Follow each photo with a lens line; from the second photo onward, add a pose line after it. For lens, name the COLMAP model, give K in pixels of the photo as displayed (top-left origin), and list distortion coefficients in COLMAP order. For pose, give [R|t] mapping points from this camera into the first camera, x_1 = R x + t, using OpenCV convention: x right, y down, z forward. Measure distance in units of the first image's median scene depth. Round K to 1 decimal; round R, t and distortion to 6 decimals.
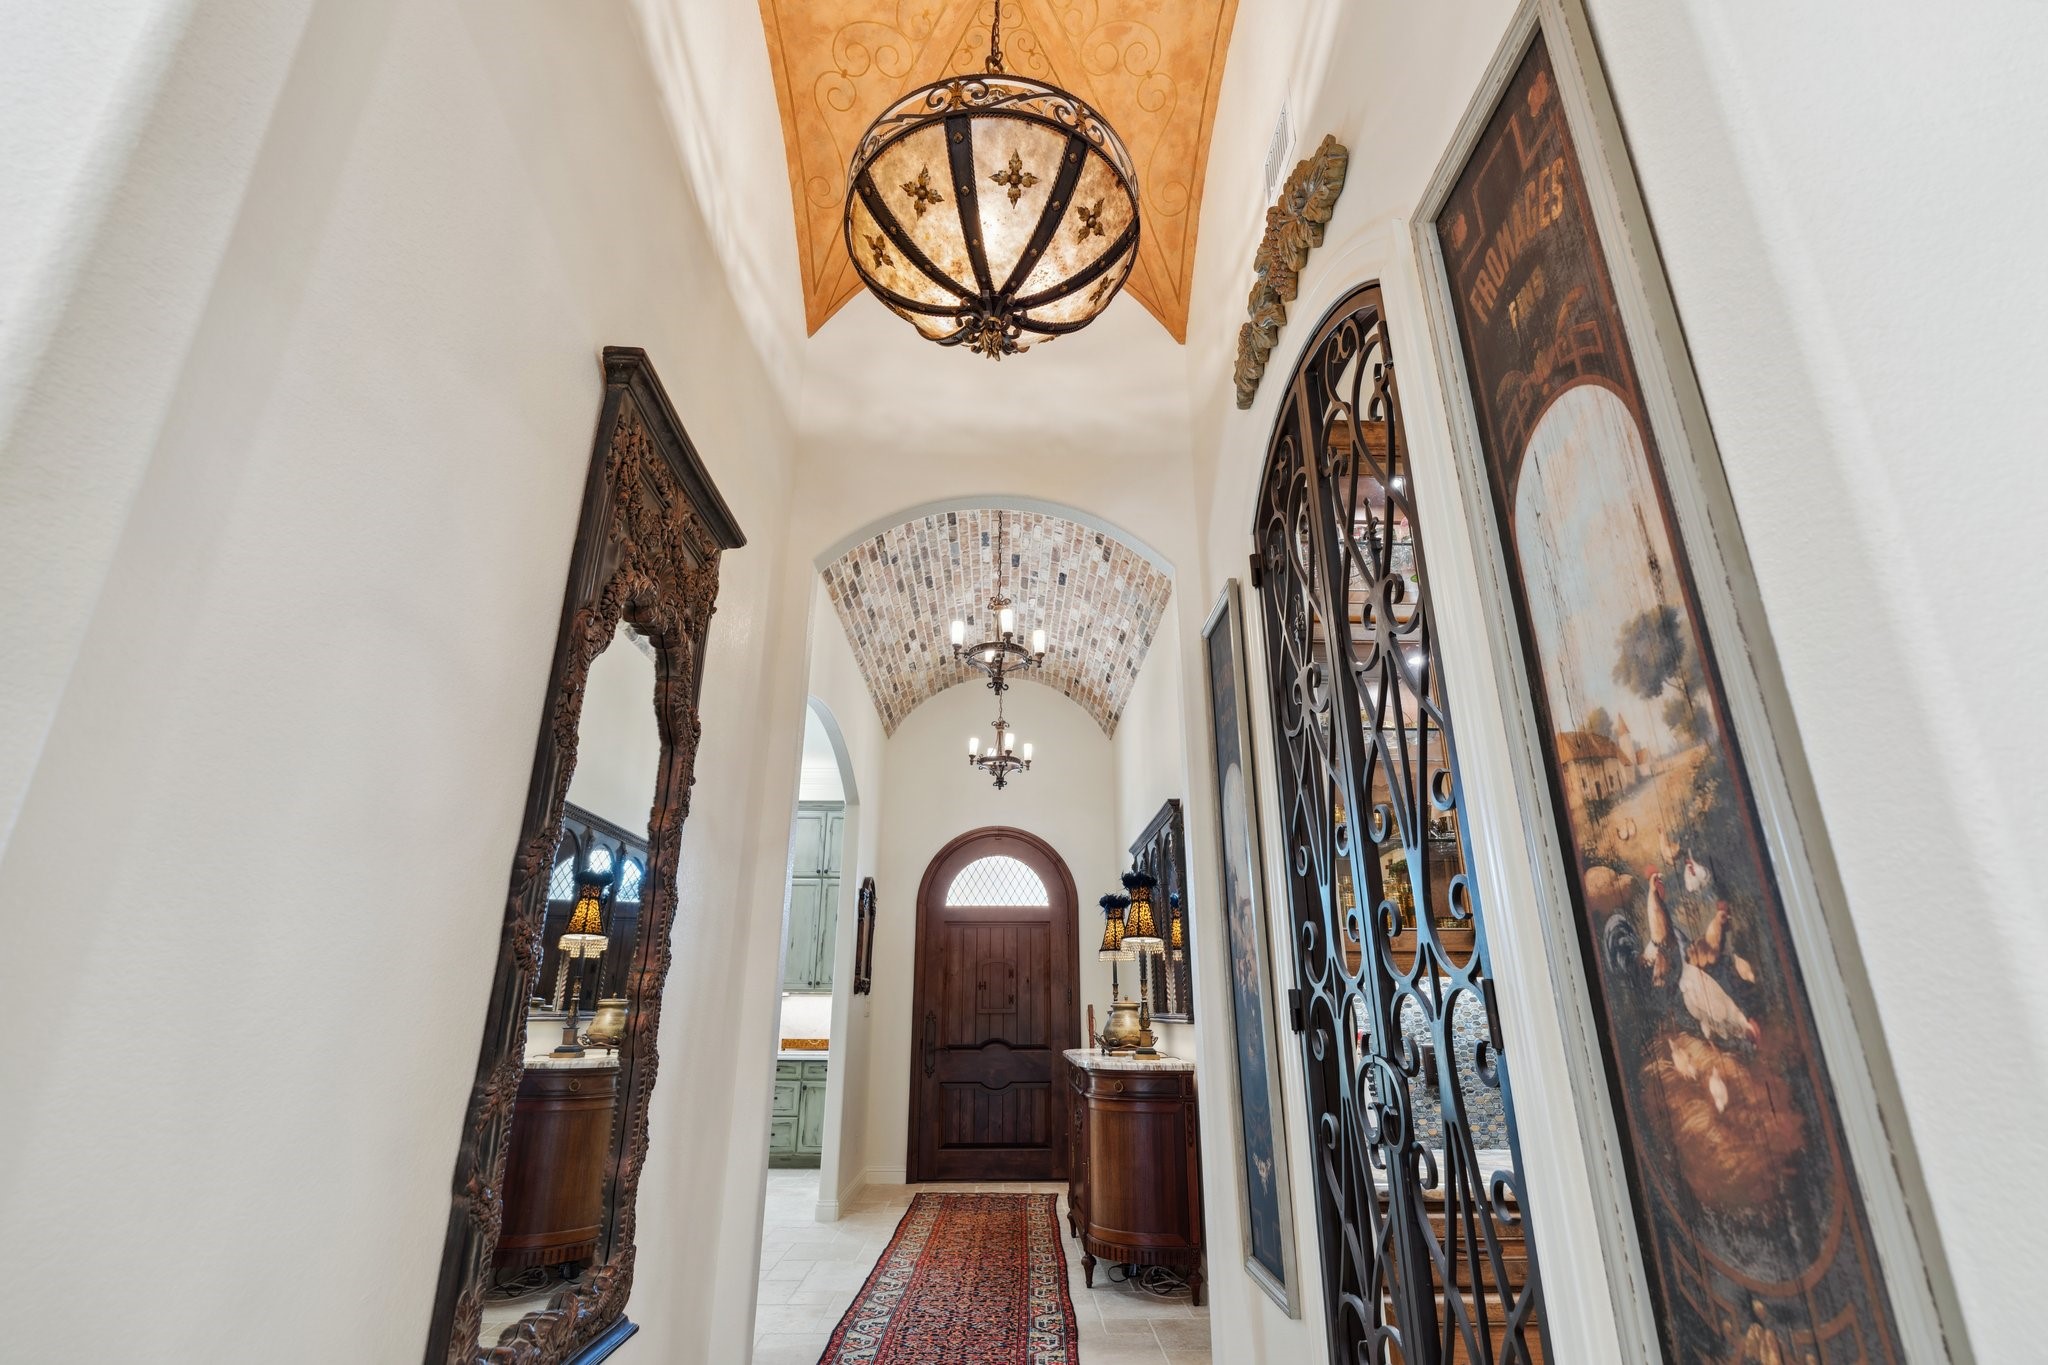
lens RADIAL K [[931.5, 0, 1028.0], [0, 931.5, 682.0], [0, 0, 1]] dist [-0.005688, 0.001083]
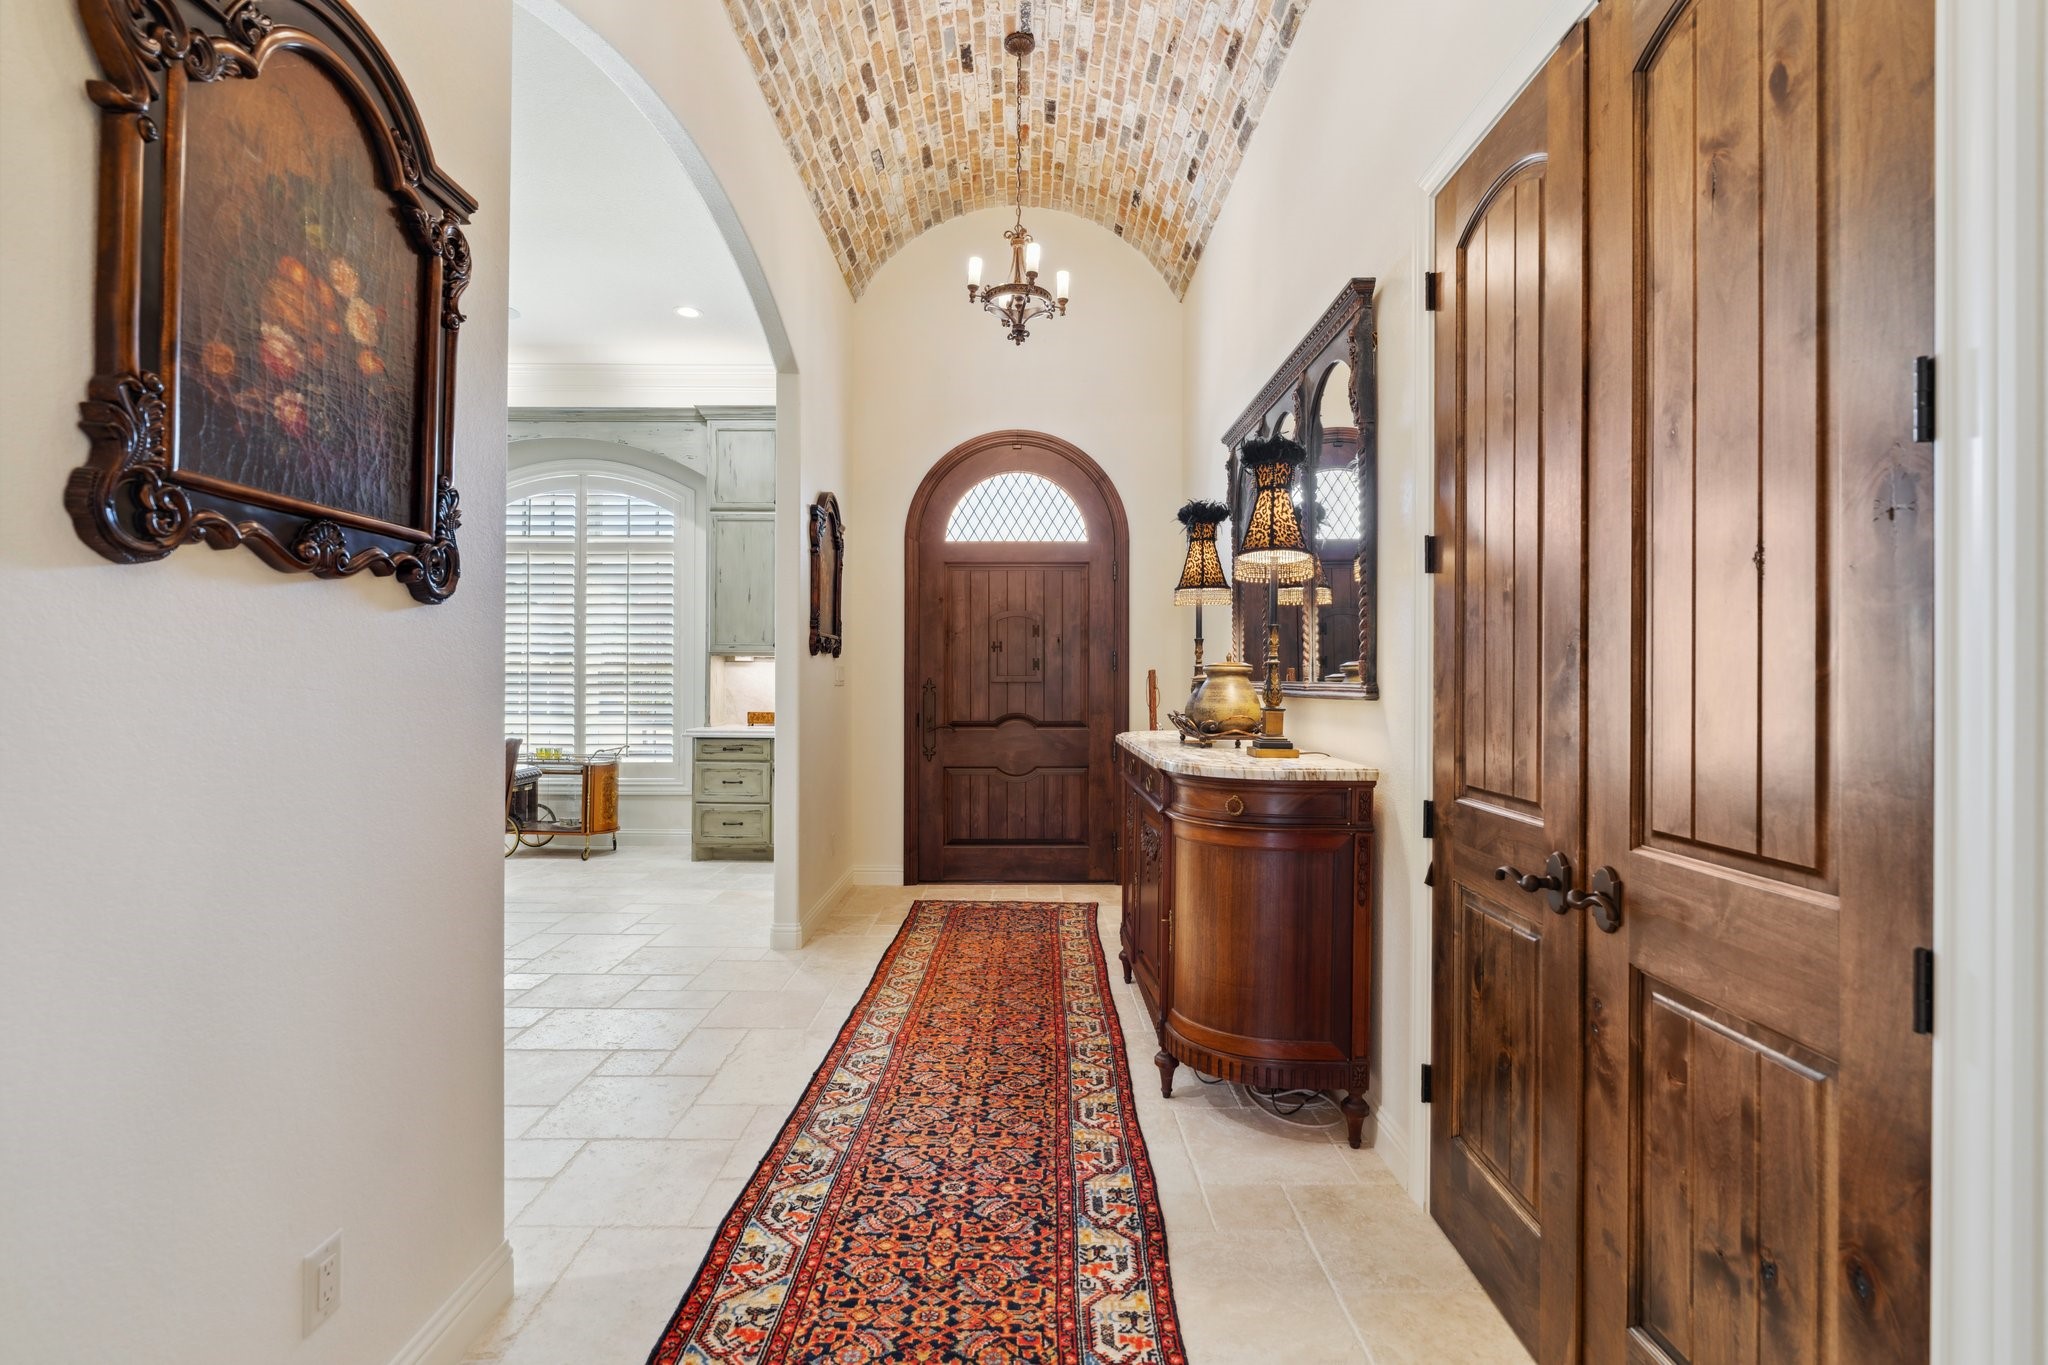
lens RADIAL K [[931.5, 0, 1028.7], [0, 931.5, 677.5], [0, 0, 1]] dist [-0.005688, 0.001083]
pose [[0.999771, 0.002310, -0.021263, -0.008867], [0.004836, 0.943994, 0.329926, 0.114951], [0.020834, -0.329953, 0.943767, 0.320075]]
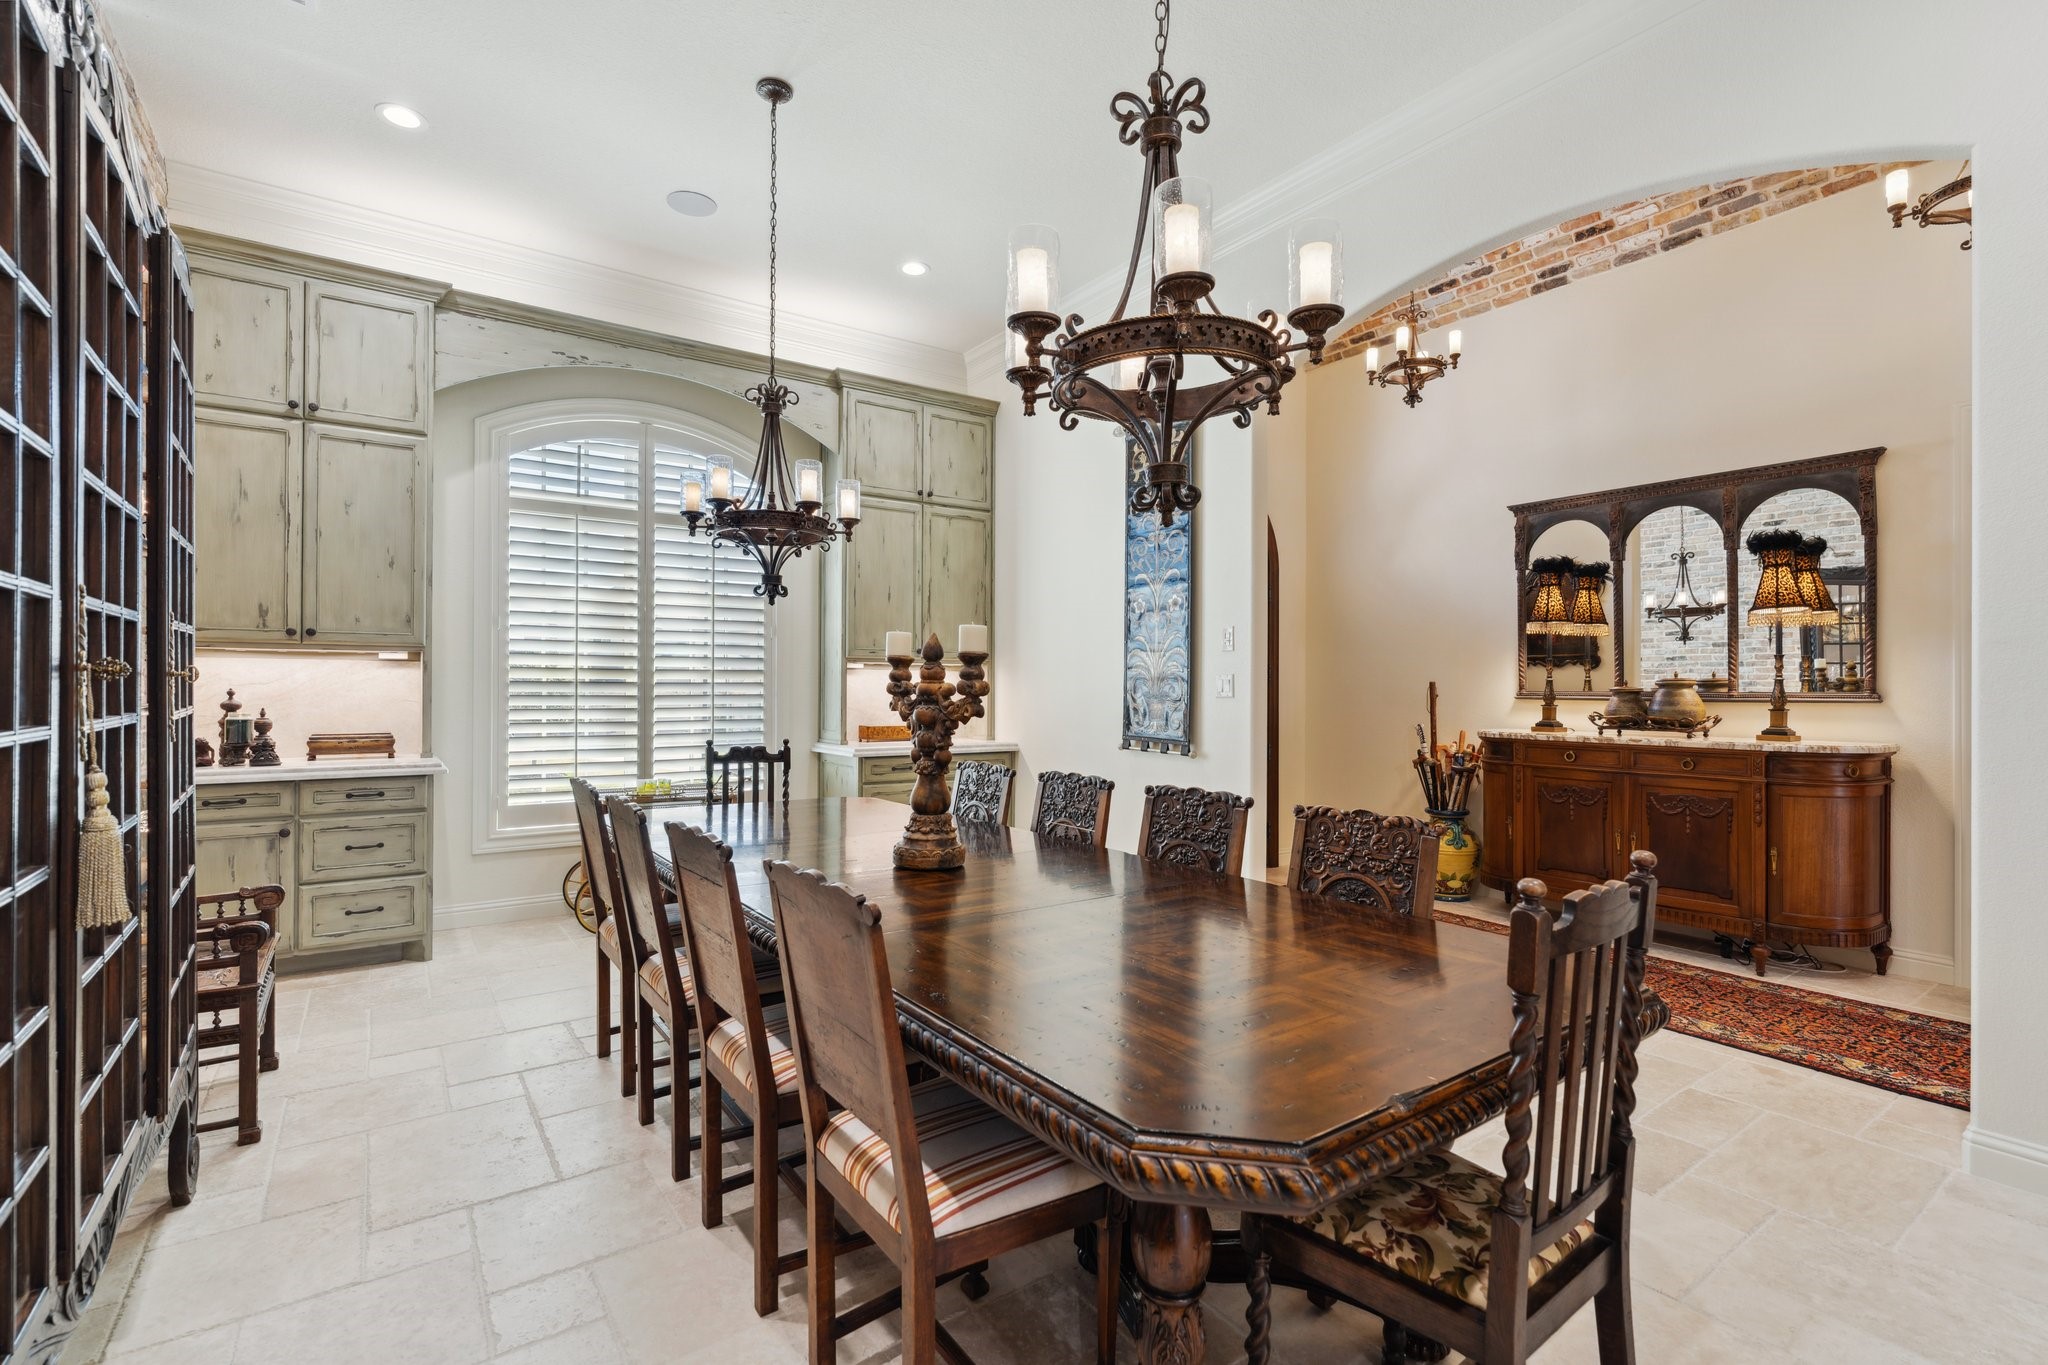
lens RADIAL K [[931.5, 0, 1024.6], [0, 931.5, 681.2], [0, 0, 1]] dist [-0.005688, 0.001083]
pose [[0.829901, 0.009533, 0.557829, -0.652556], [-0.186211, 0.947252, 0.260844, 0.178152], [-0.525918, -0.320348, 0.787901, 0.482811]]
